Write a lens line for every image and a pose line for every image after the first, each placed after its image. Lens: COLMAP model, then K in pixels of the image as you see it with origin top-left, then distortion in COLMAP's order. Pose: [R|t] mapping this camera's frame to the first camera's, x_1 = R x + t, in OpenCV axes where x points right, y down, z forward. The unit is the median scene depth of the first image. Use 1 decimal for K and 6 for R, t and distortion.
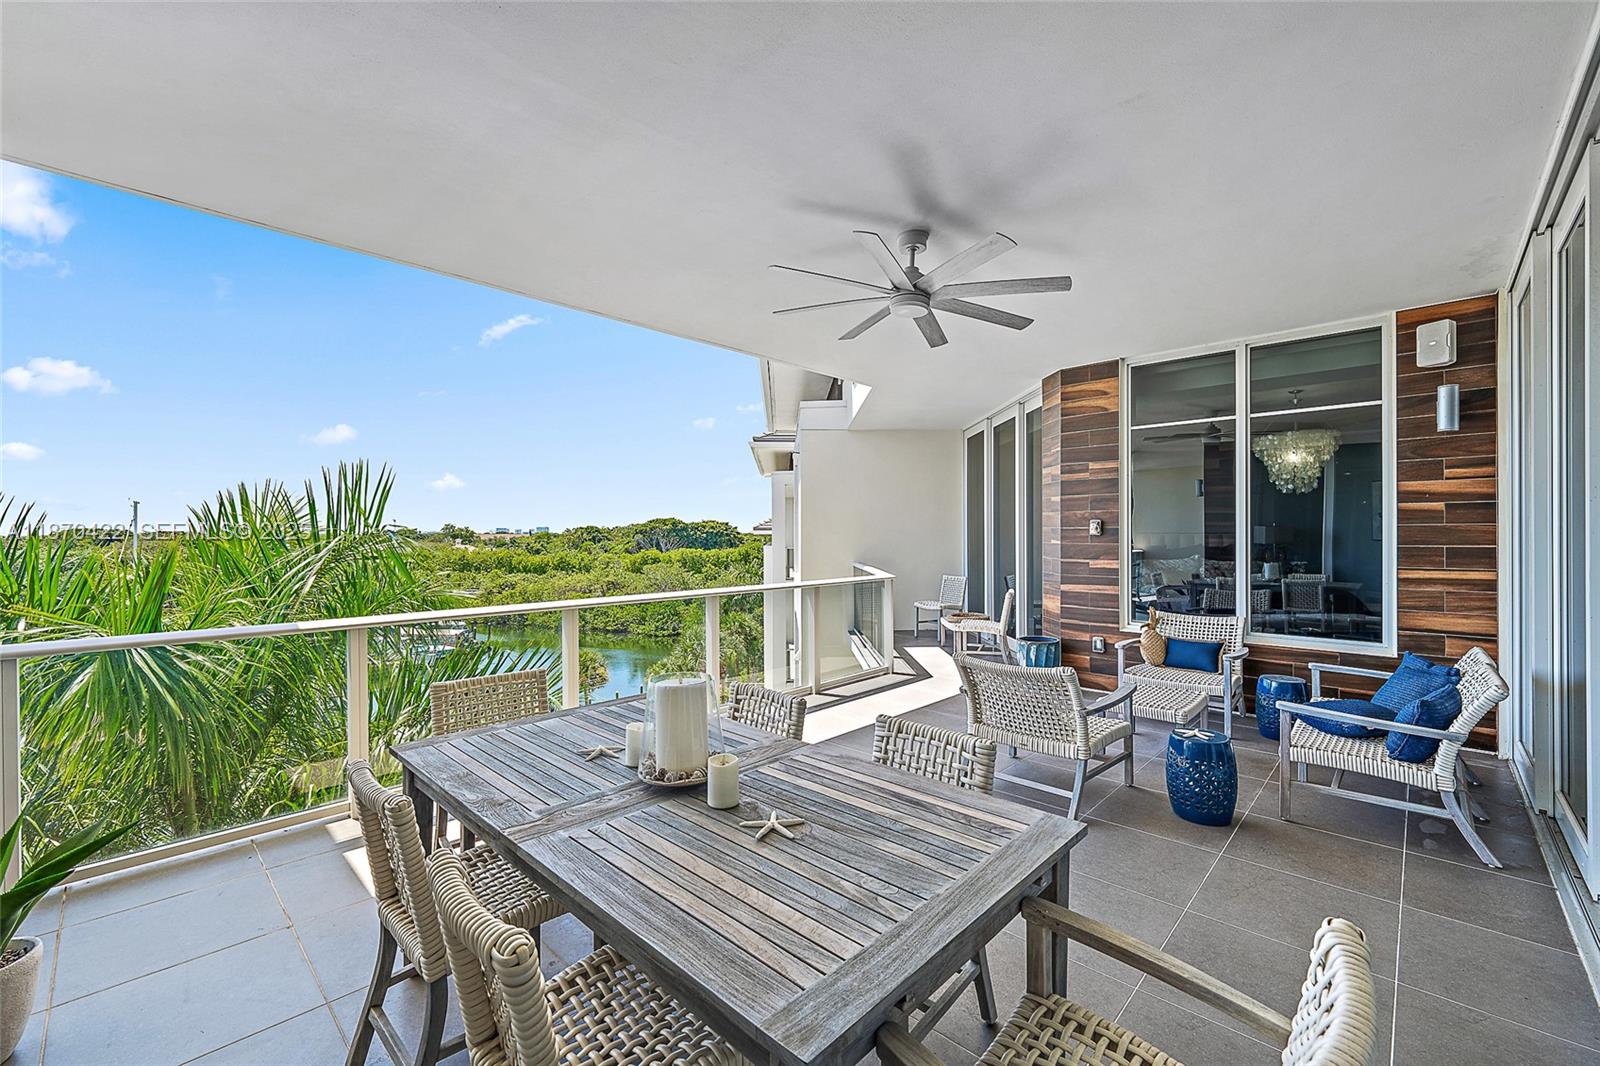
lens RADIAL K [[653.8, 0, 800.9], [0, 653.8, 534.6], [0, 0, 1]] dist [0.003767, 0.000497]
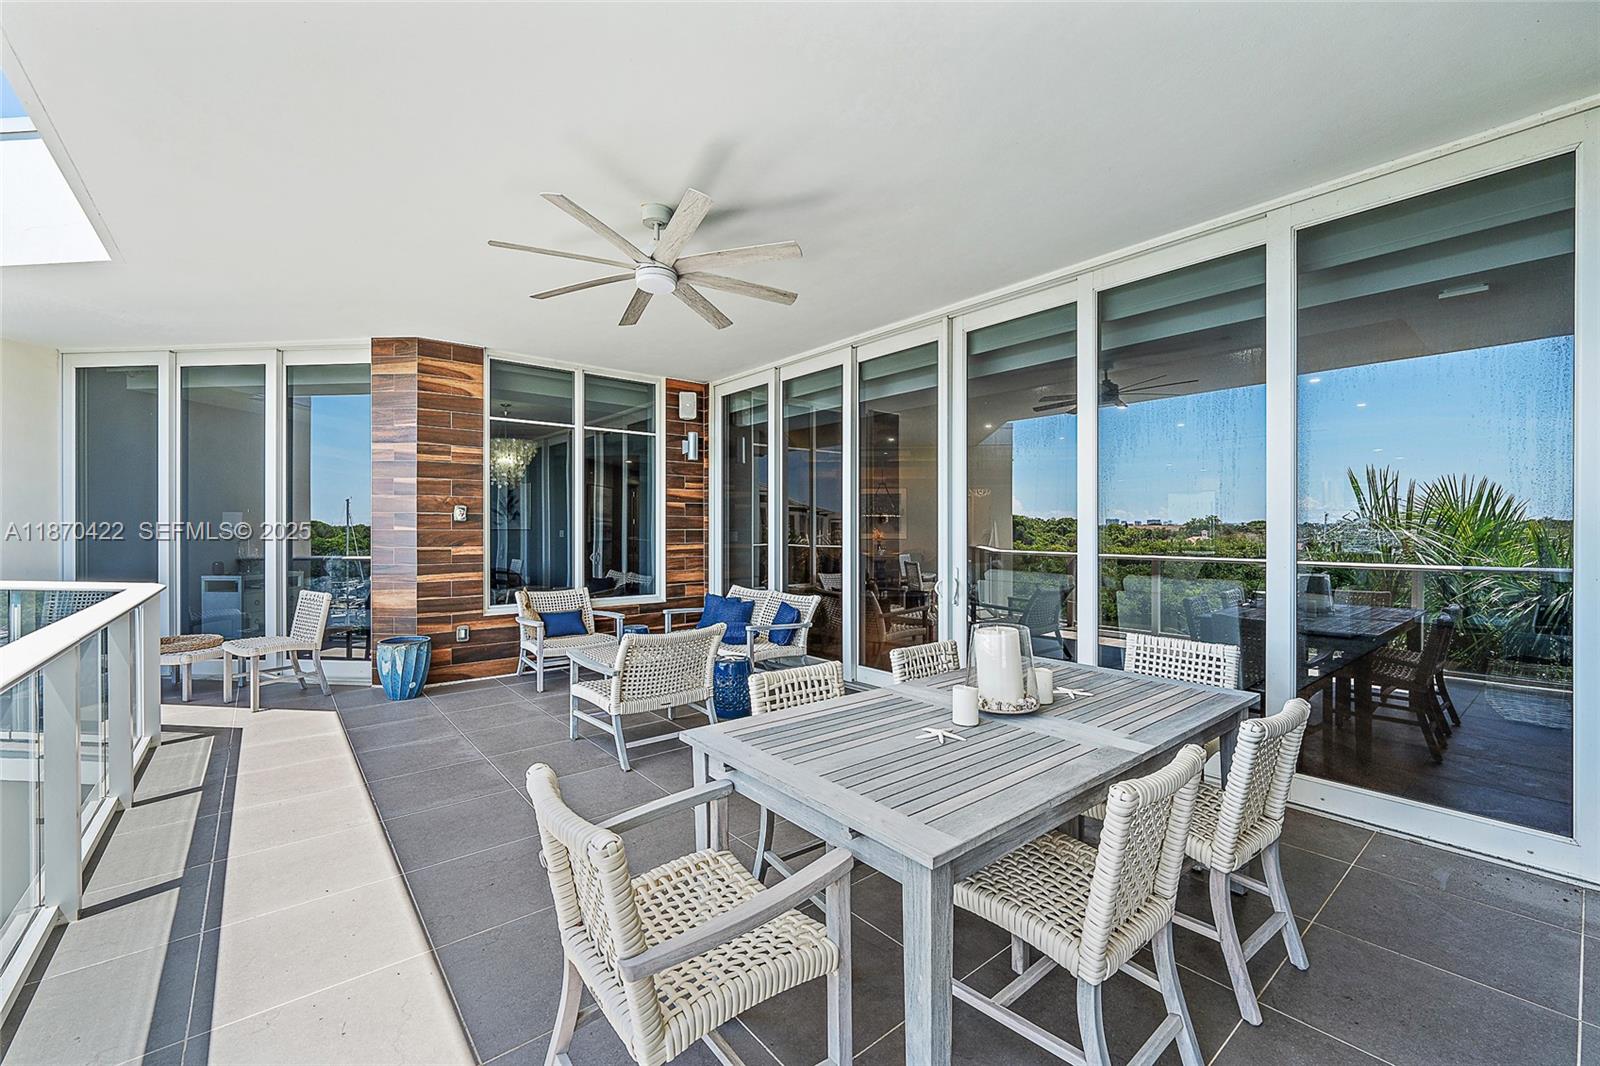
lens RADIAL K [[653.8, 0, 794.1], [0, 653.8, 531.3], [0, 0, 1]] dist [0.003767, 0.000497]
pose [[0.129113, -0.002660, 0.991626, -0.568400], [0.000748, 0.999996, 0.002585, 0.017118], [-0.991630, 0.000408, 0.129114, 0.489090]]
